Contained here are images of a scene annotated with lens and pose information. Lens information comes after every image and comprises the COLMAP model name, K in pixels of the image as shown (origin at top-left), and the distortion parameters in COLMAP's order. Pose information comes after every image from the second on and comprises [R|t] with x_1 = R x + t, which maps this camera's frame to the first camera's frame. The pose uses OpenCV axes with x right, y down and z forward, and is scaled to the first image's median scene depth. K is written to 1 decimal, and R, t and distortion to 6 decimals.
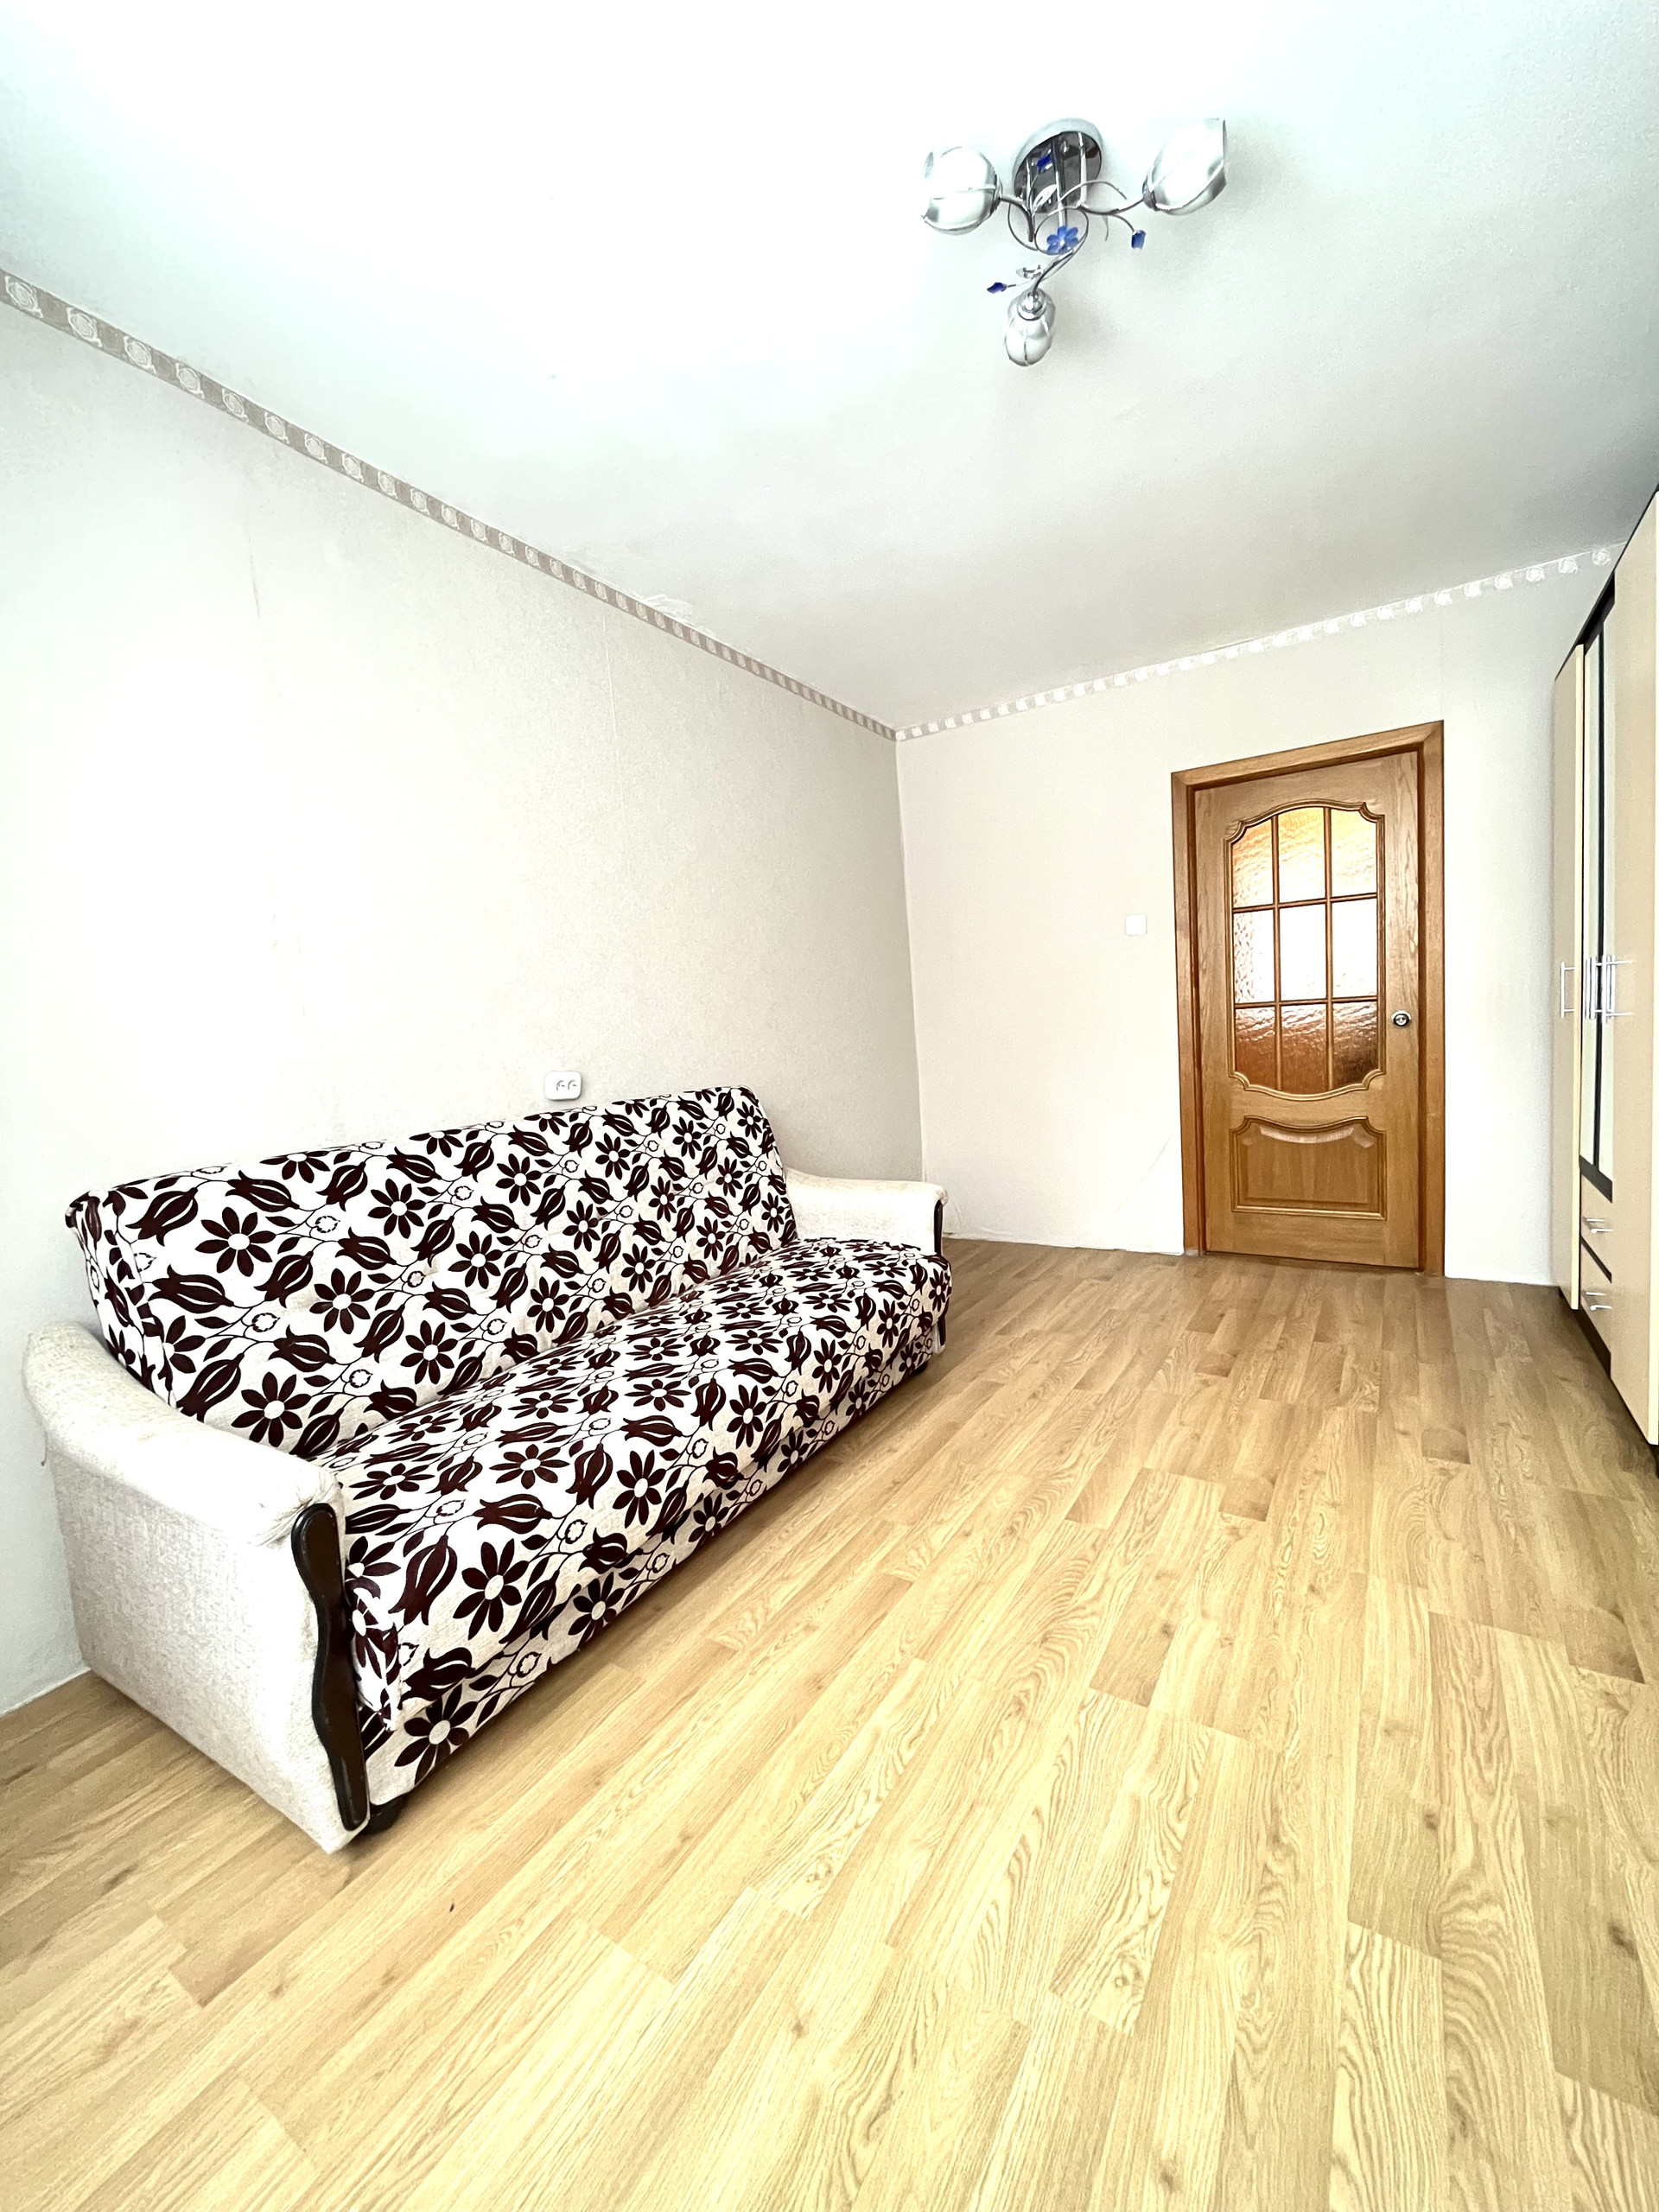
lens RADIAL K [[892.6, 0, 836.1], [0, 892.6, 1104.9], [0, 0, 1]] dist [-0.000896, -0.000256]
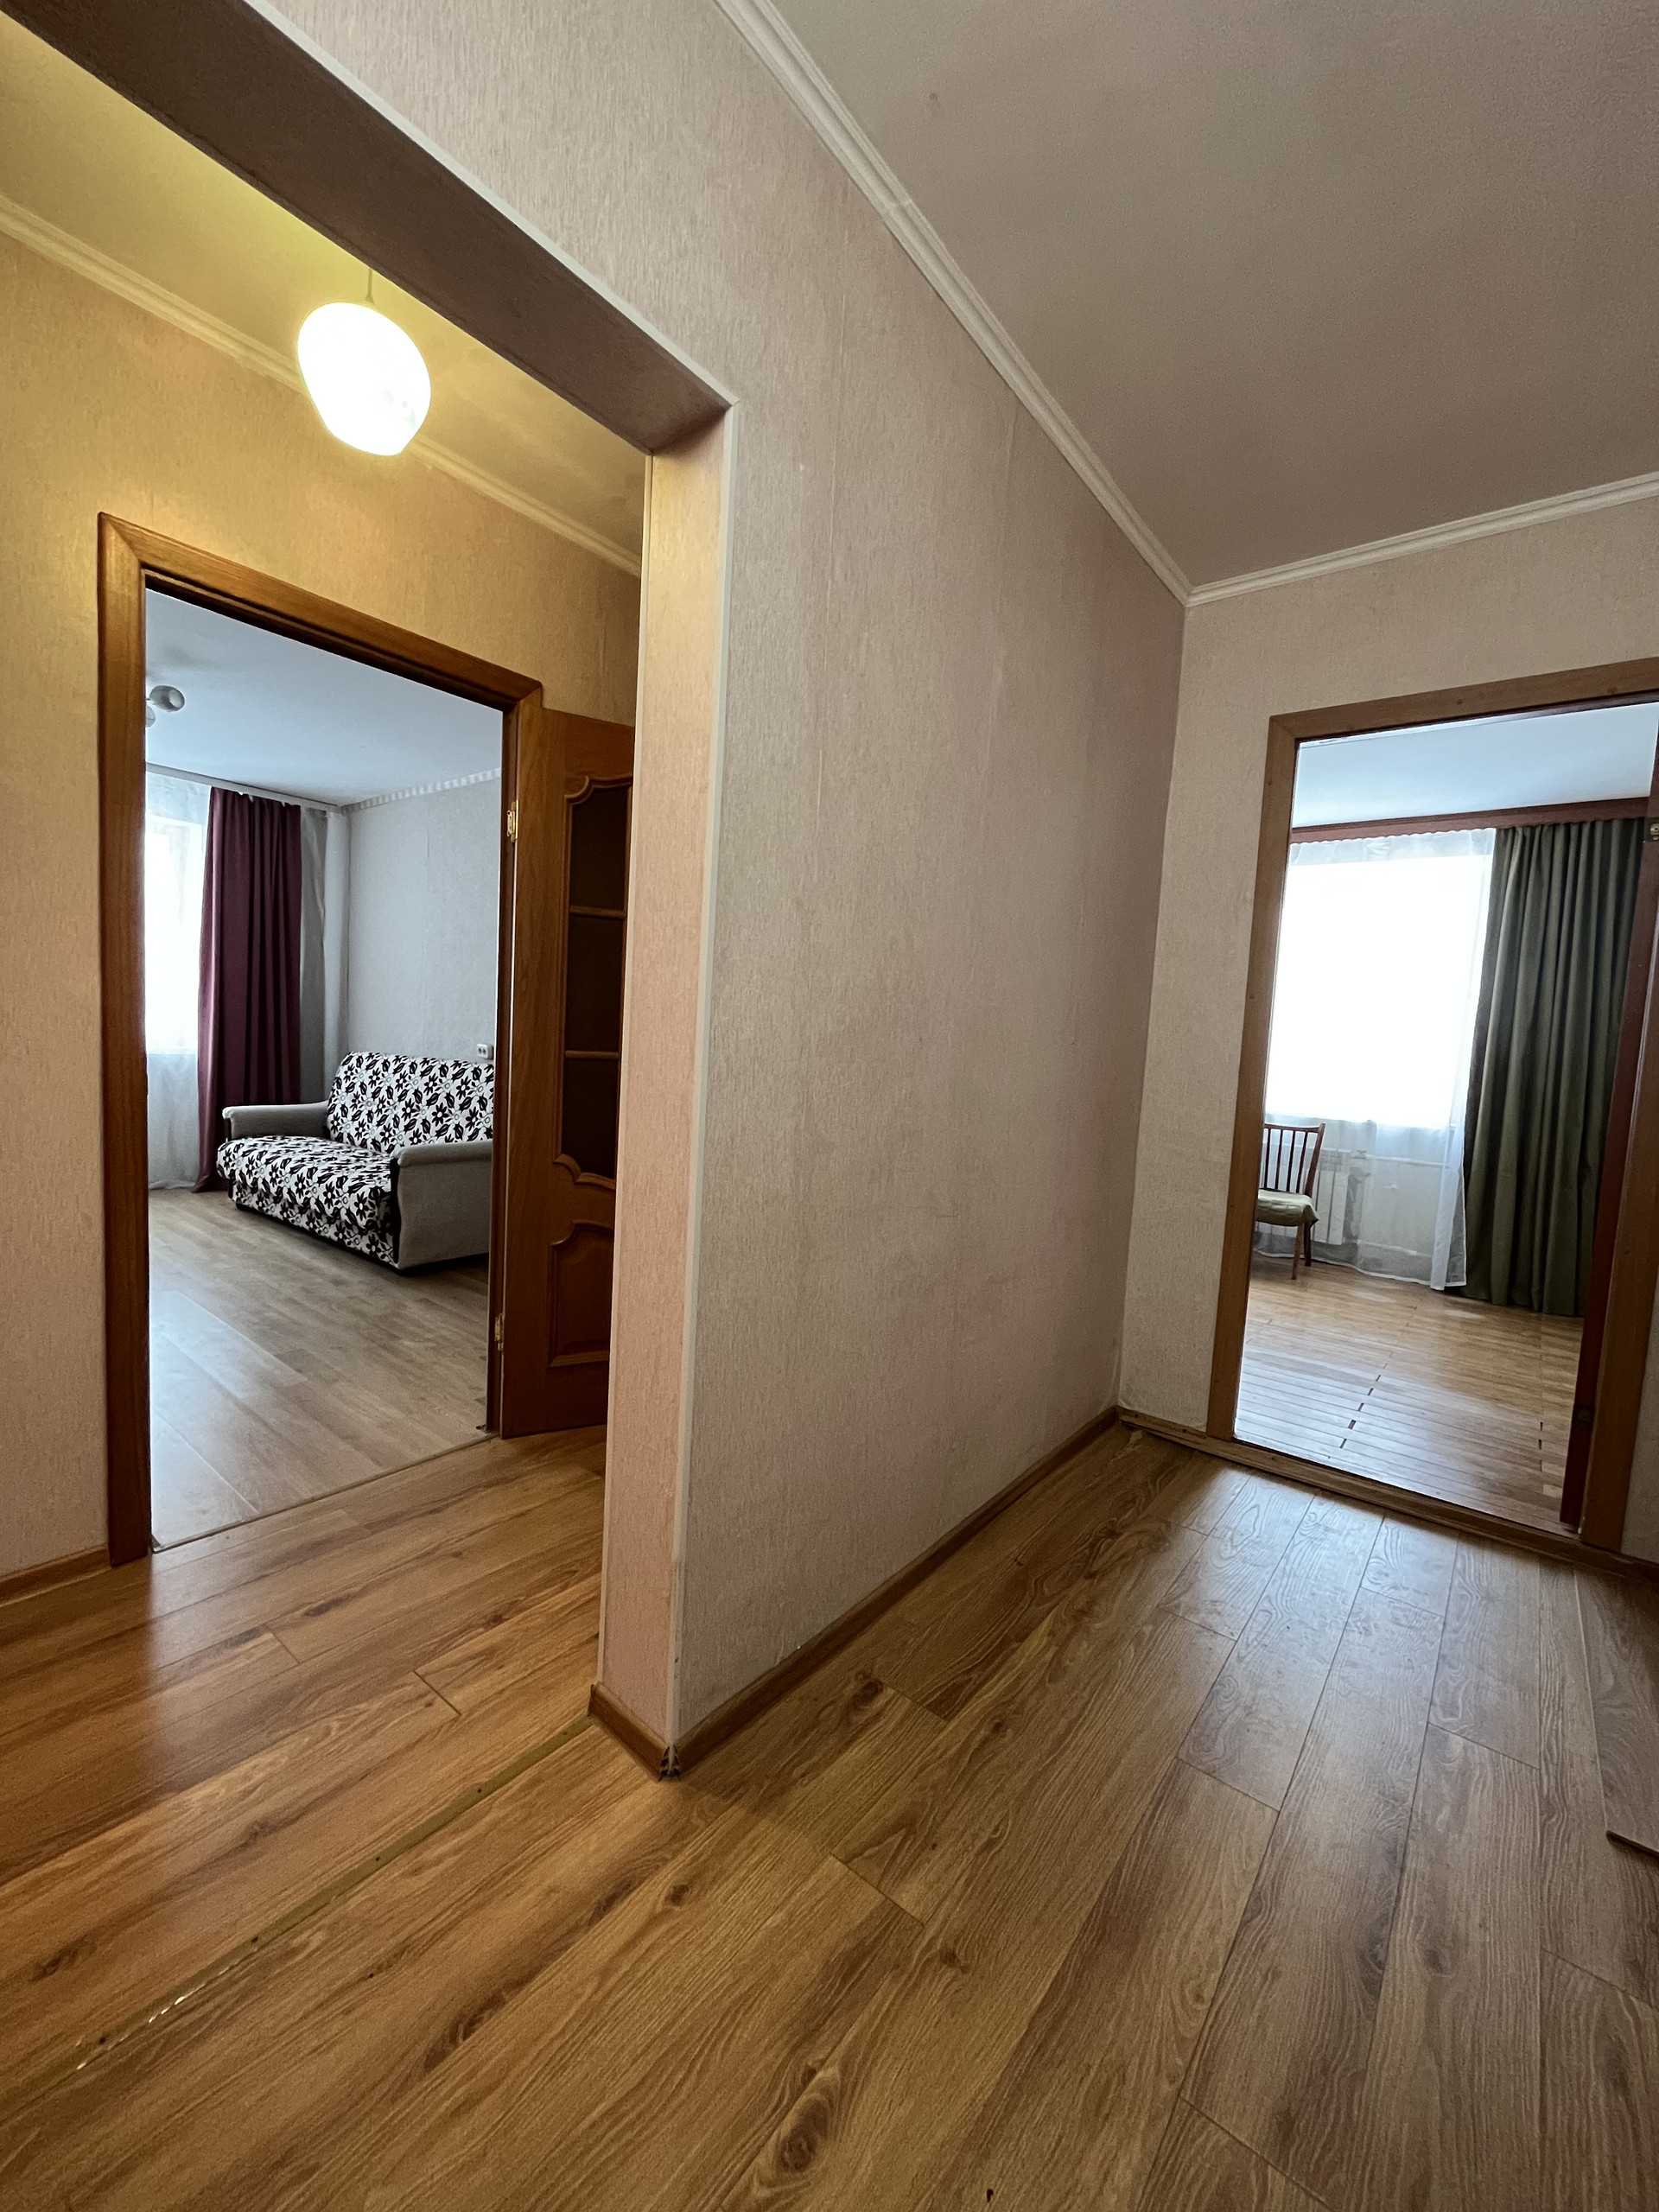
lens RADIAL K [[892.6, 0, 828.0], [0, 892.6, 1105.9], [0, 0, 1]] dist [-0.000896, -0.000256]
pose [[-0.116172, 0.134710, -0.984051, 1.603535], [-0.137467, 0.979044, 0.150253, -0.314562], [0.983670, 0.152730, -0.095219, 2.054956]]
